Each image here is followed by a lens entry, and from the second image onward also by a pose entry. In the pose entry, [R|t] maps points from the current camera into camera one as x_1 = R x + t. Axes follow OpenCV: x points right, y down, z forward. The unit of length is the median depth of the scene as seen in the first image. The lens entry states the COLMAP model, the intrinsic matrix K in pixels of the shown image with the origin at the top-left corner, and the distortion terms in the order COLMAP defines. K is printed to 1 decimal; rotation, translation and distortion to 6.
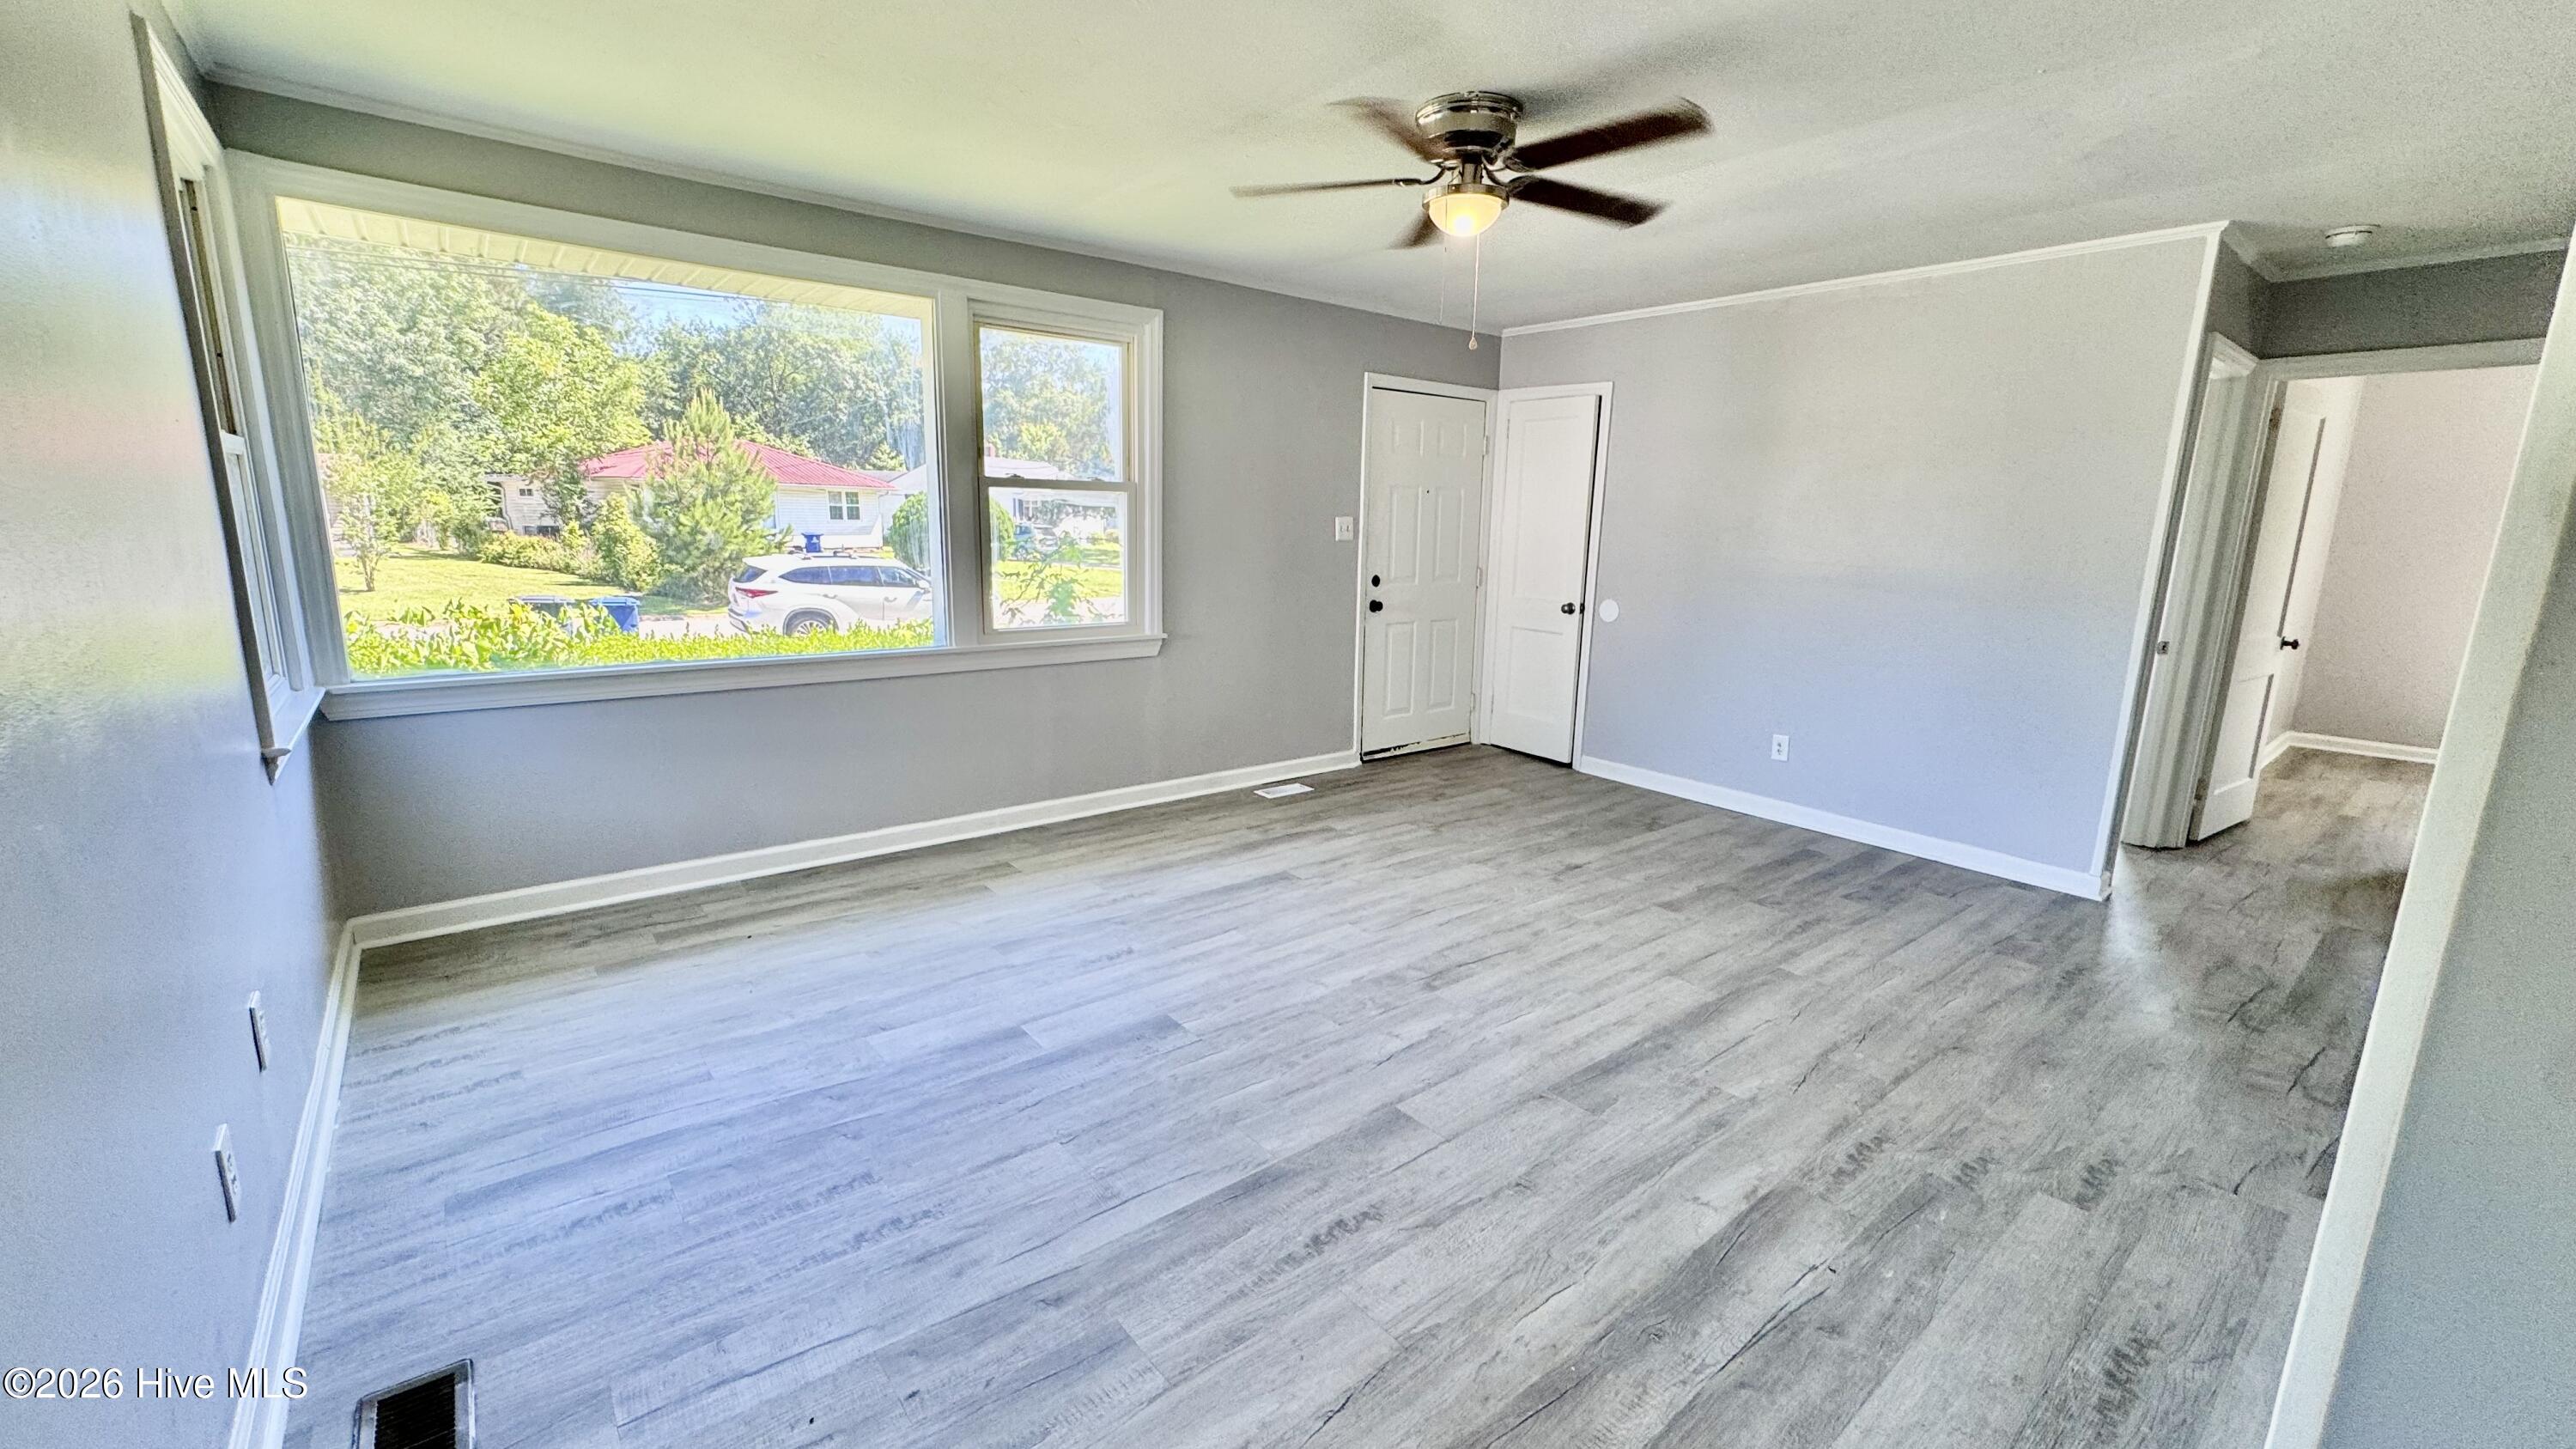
lens RADIAL K [[1024.5, 0, 1282.7], [0, 1024.5, 720.1], [0, 0, 1]] dist [0.000352, -0.000407]
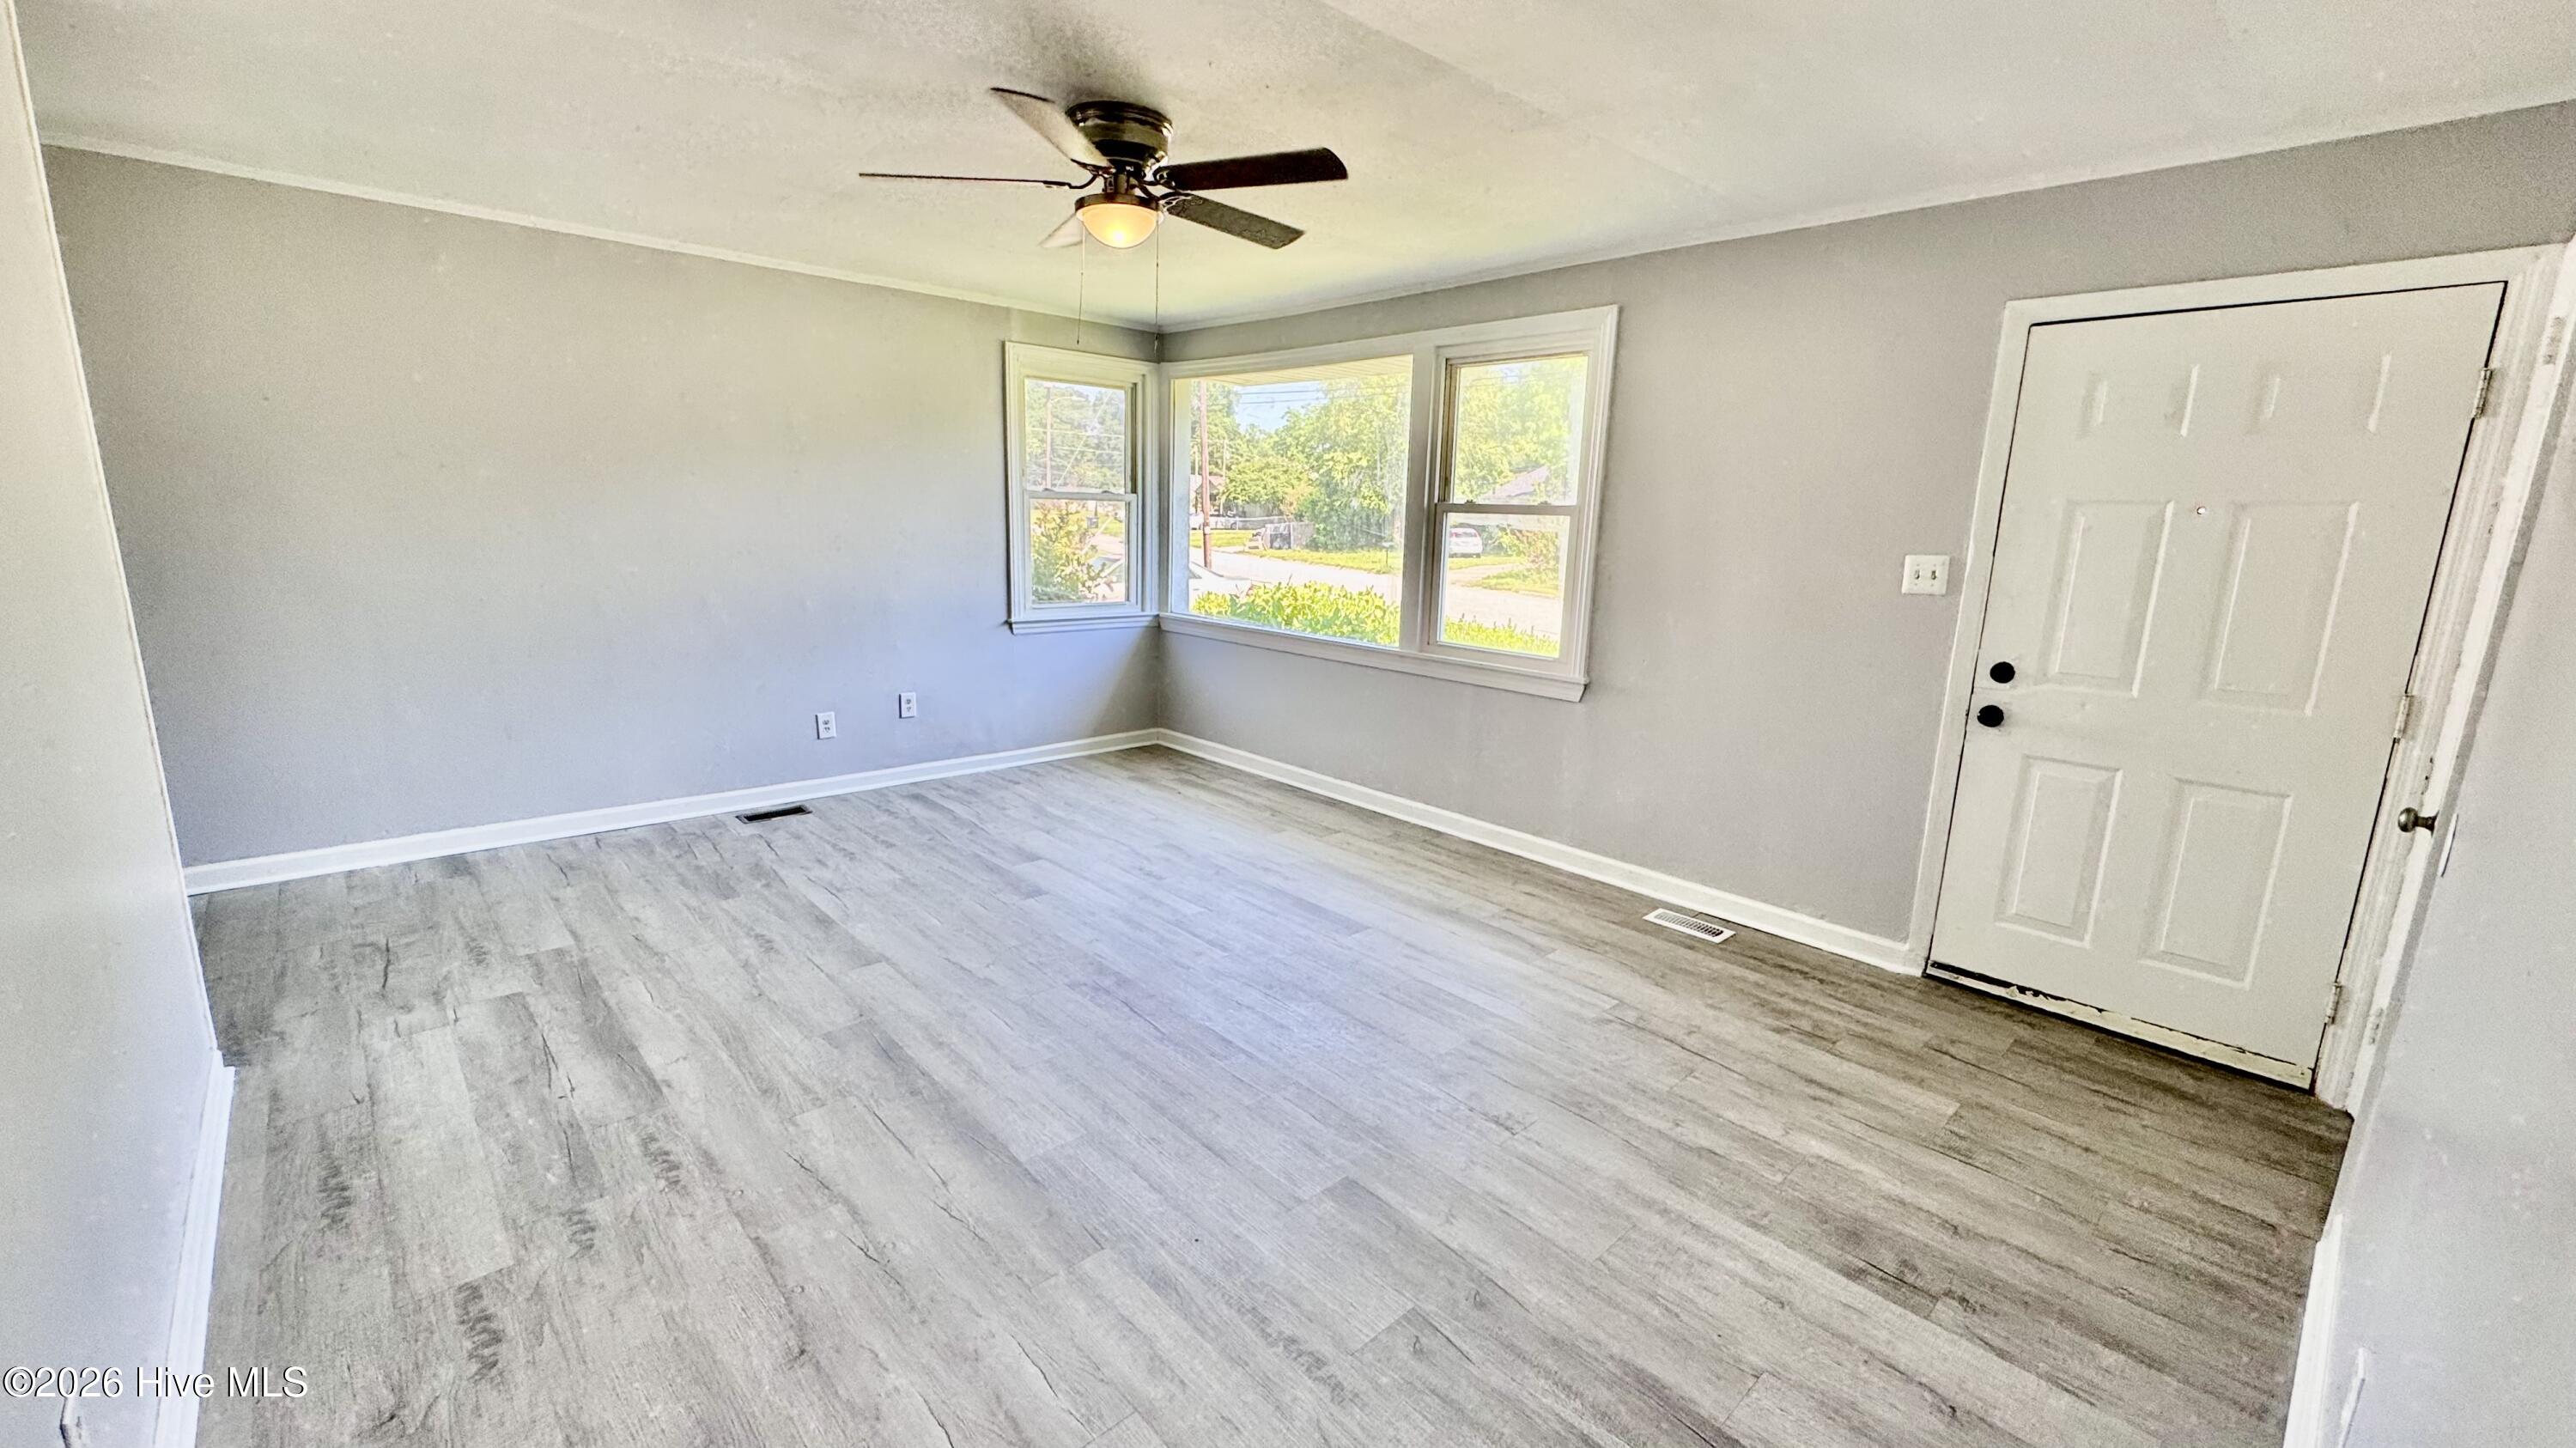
lens RADIAL K [[1024.4, 0, 1283.4], [0, 1024.4, 718.5], [0, 0, 1]] dist [0.000352, -0.000407]
pose [[0.069508, 0.179903, -0.981225, 0.855615], [-0.222472, 0.961629, 0.160551, -0.159322], [0.972458, 0.207136, 0.106864, 0.791306]]
